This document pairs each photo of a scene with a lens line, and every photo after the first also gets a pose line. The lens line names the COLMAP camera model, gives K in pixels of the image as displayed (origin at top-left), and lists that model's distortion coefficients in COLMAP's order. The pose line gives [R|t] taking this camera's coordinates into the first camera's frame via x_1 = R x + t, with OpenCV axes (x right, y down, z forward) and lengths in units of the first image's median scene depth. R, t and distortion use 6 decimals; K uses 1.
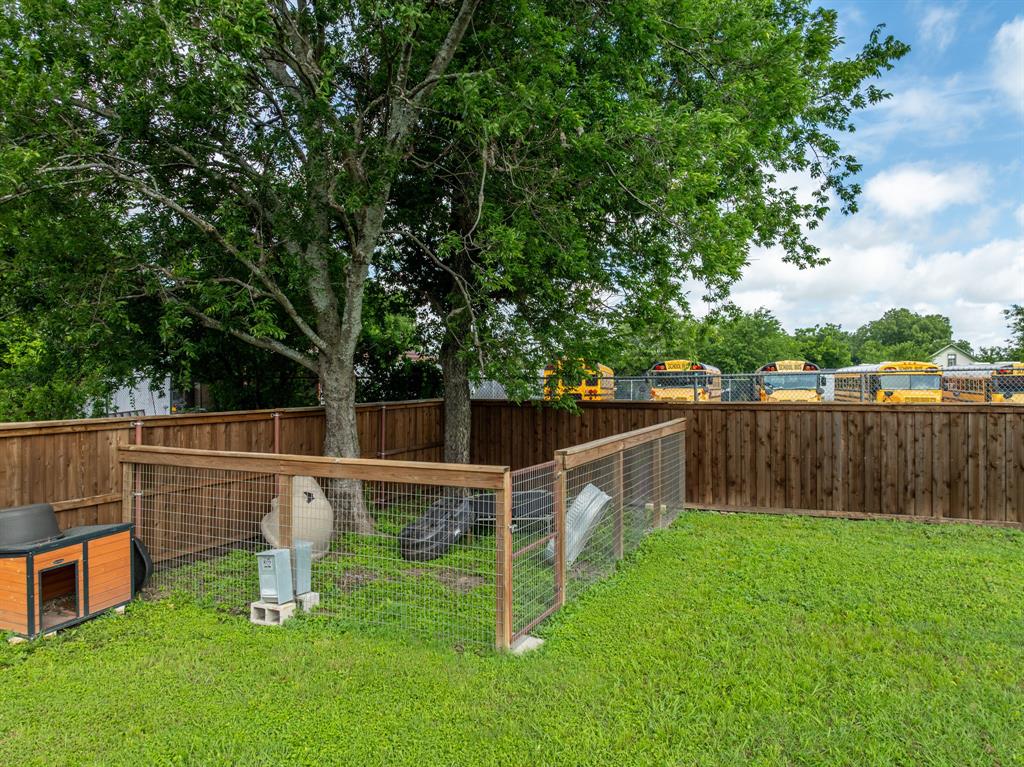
lens RADIAL K [[725.8, 0, 512.0], [0, 725.8, 383.5], [0, 0, 1]] dist [-0.014082, -0.000494]
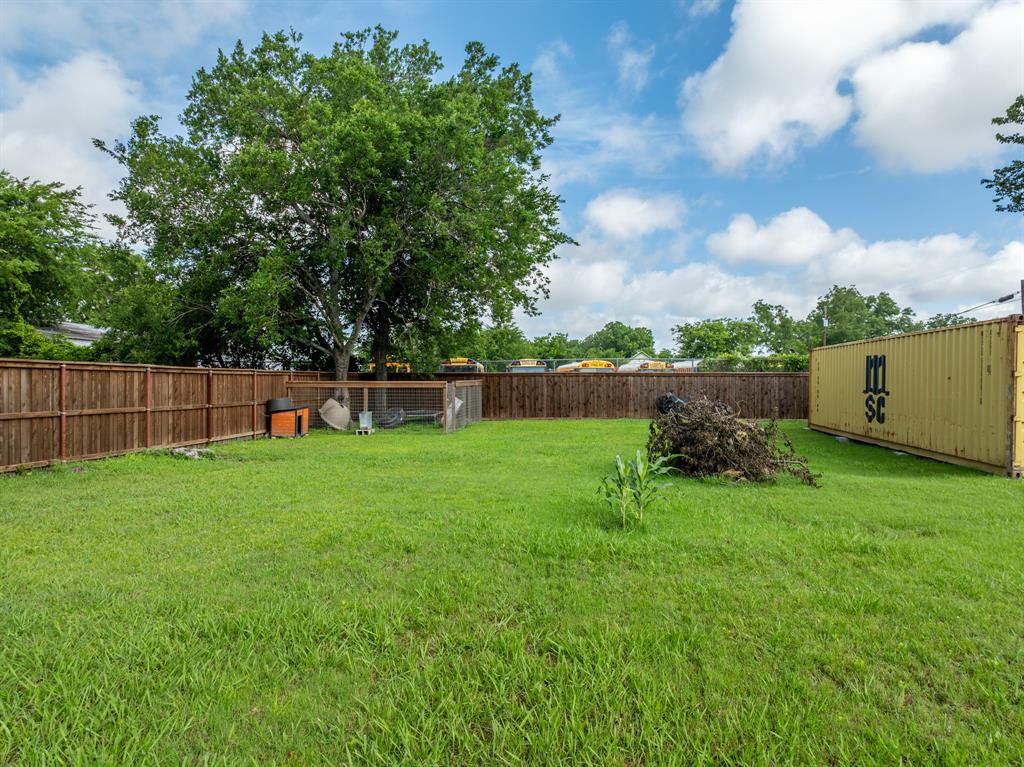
lens RADIAL K [[725.8, 0, 512.0], [0, 725.8, 383.5], [0, 0, 1]] dist [-0.014082, -0.000494]
pose [[0.938834, 0.001226, 0.344369, -0.483118], [0.000706, 0.999985, -0.005485, 0.076710], [-0.344370, 0.005392, 0.938818, -1.234352]]
